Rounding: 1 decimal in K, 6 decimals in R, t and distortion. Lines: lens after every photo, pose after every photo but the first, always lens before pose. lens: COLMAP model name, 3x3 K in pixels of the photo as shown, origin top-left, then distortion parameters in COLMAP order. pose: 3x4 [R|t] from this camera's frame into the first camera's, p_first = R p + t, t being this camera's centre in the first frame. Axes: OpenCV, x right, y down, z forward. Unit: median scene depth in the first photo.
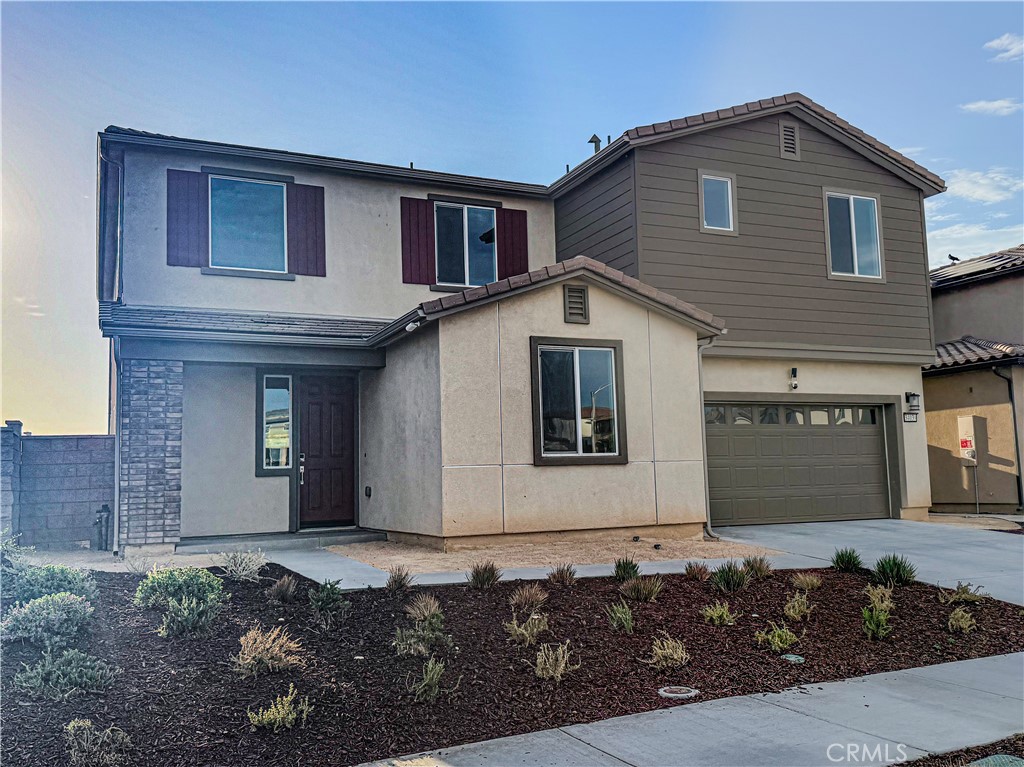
lens RADIAL K [[880.9, 0, 512.0], [0, 880.9, 383.5], [0, 0, 1]] dist [0.069504, -0.006544]
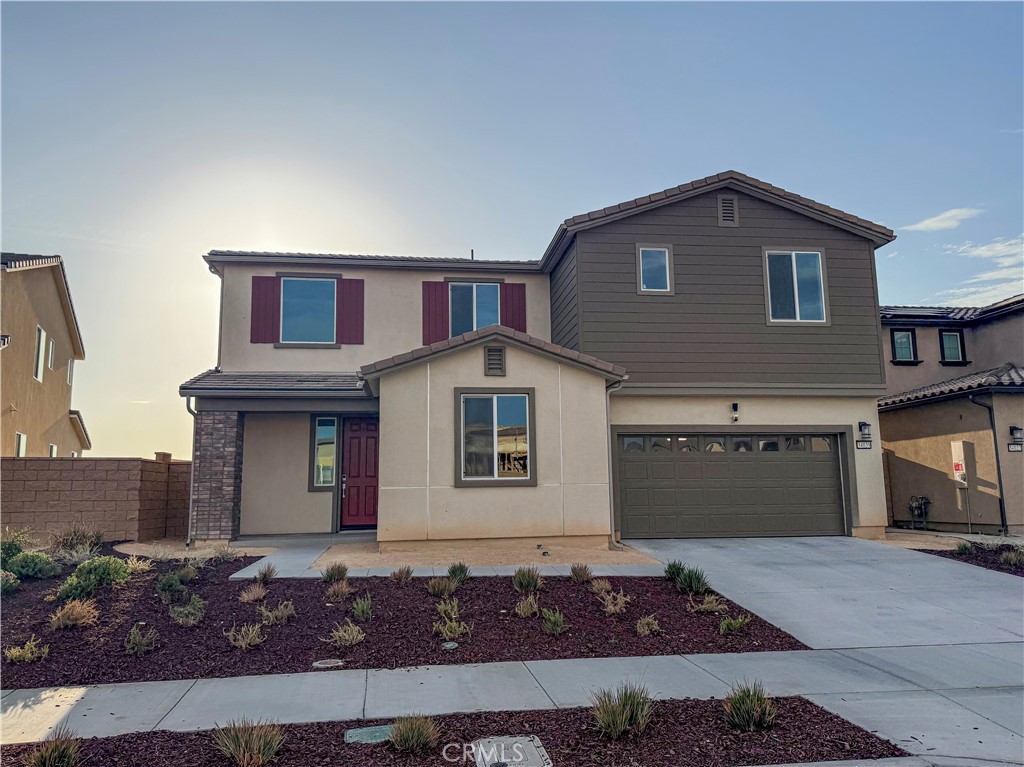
lens RADIAL K [[718.1, 0, 512.0], [0, 718.1, 383.5], [0, 0, 1]] dist [0.086754, -0.073867]
pose [[0.957993, -0.029677, -0.285253, 0.318676], [0.019983, 0.999121, -0.036837, -0.014628], [0.286096, 0.029590, 0.957744, 0.002321]]
